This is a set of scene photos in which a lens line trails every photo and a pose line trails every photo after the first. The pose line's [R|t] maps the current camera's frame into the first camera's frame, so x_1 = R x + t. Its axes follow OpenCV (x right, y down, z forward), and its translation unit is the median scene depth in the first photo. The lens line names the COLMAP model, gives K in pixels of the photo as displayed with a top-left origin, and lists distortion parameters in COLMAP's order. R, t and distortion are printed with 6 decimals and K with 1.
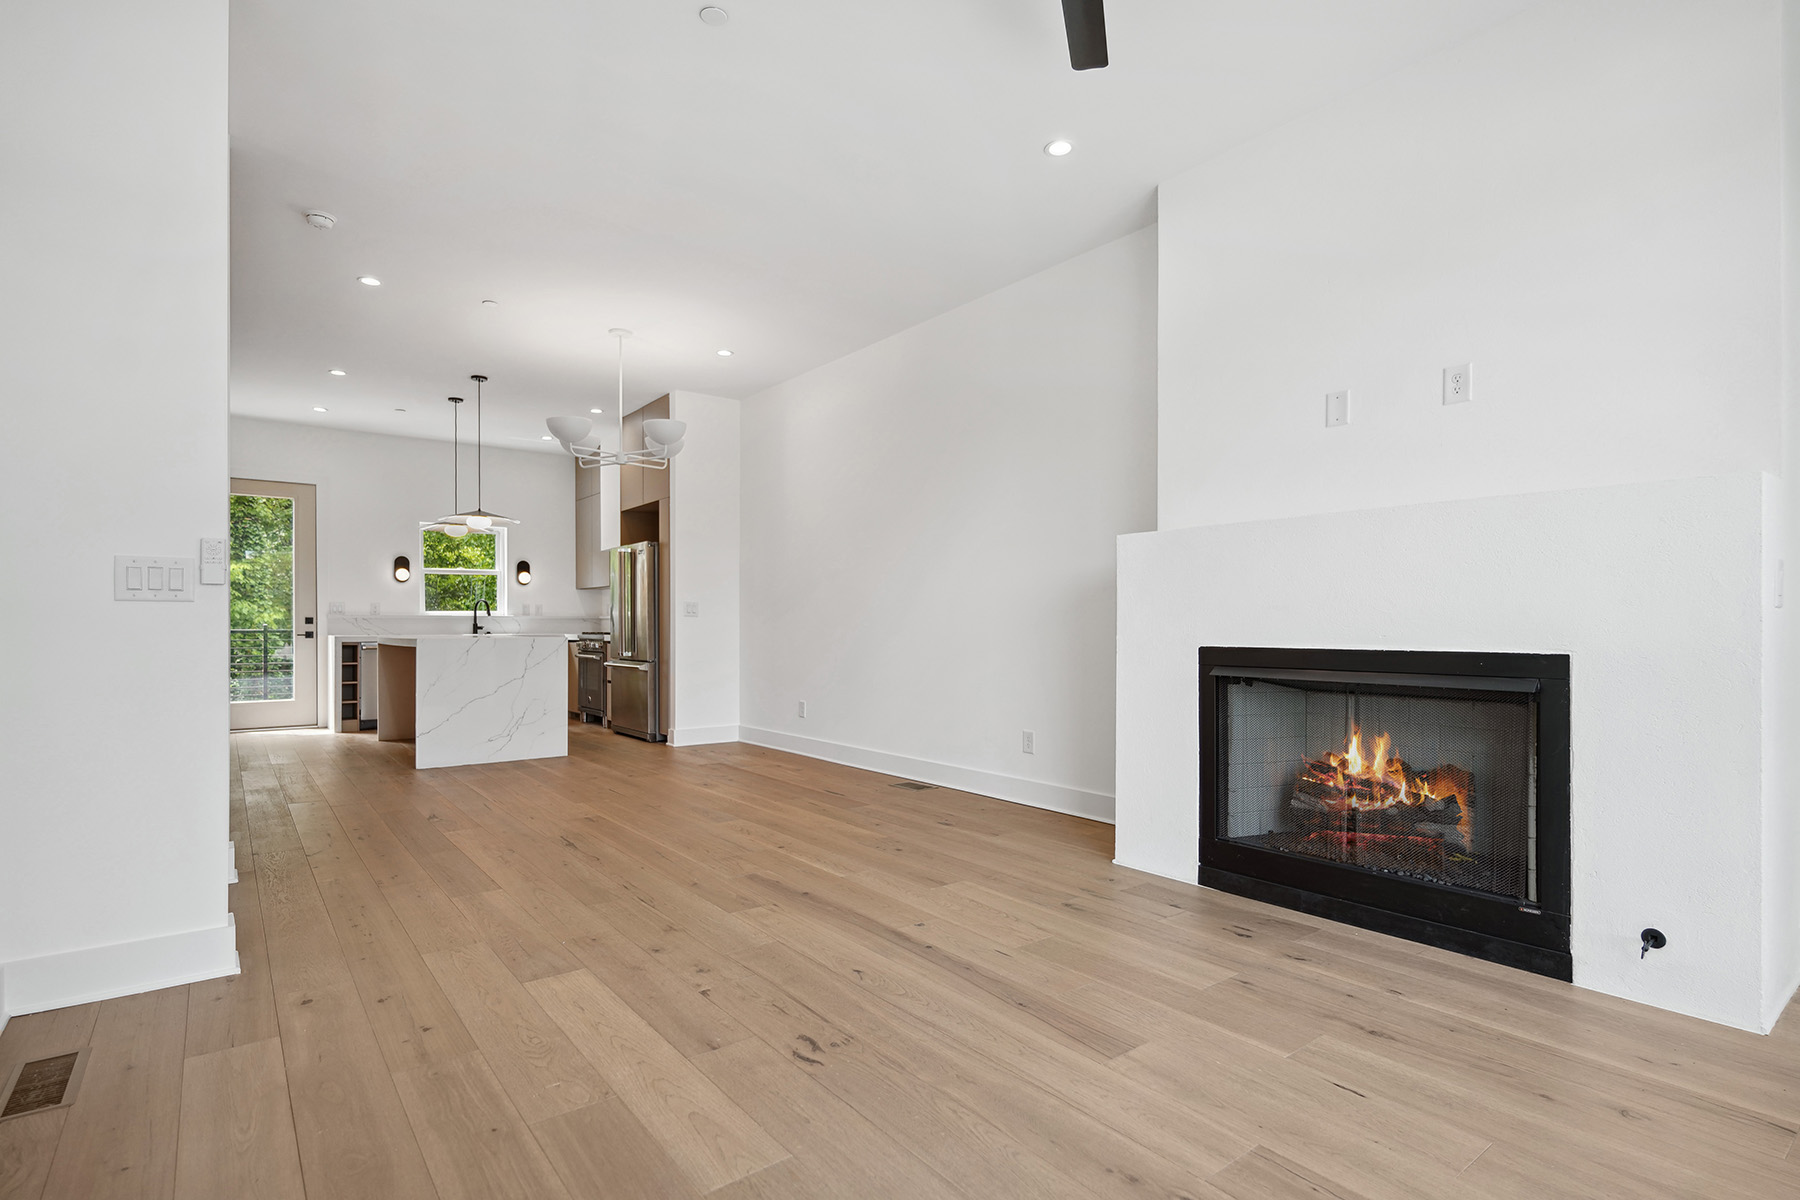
lens RADIAL K [[874.0, 0, 898.8], [0, 874.0, 616.5], [0, 0, 1]] dist [0.007808, -0.004963]
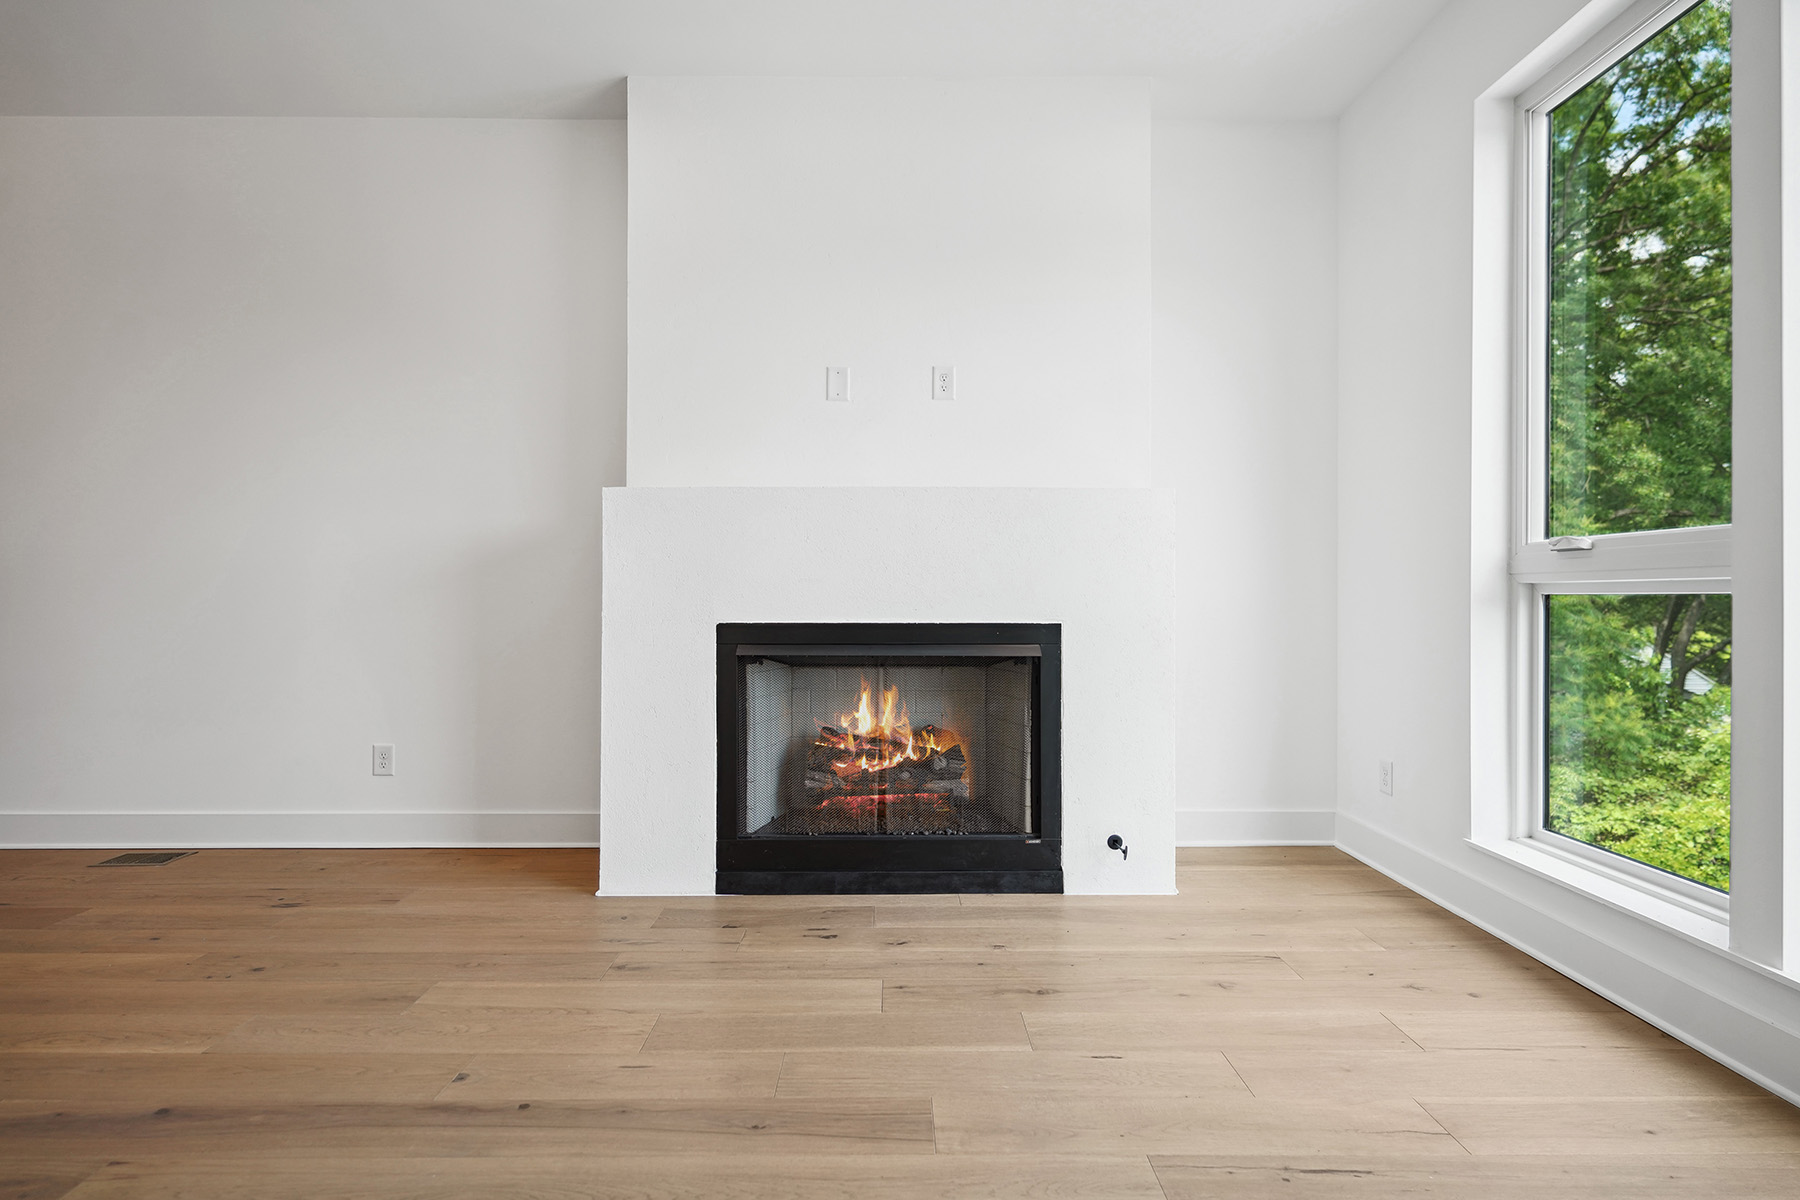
lens RADIAL K [[878.4, 0, 901.4], [0, 878.4, 590.5], [0, 0, 1]] dist [0.010125, -0.005697]
pose [[0.609756, 0.009165, 0.792536, -0.255839], [-0.009014, 0.999949, -0.004629, 0.004119], [-0.792538, -0.004321, 0.609808, 0.328740]]
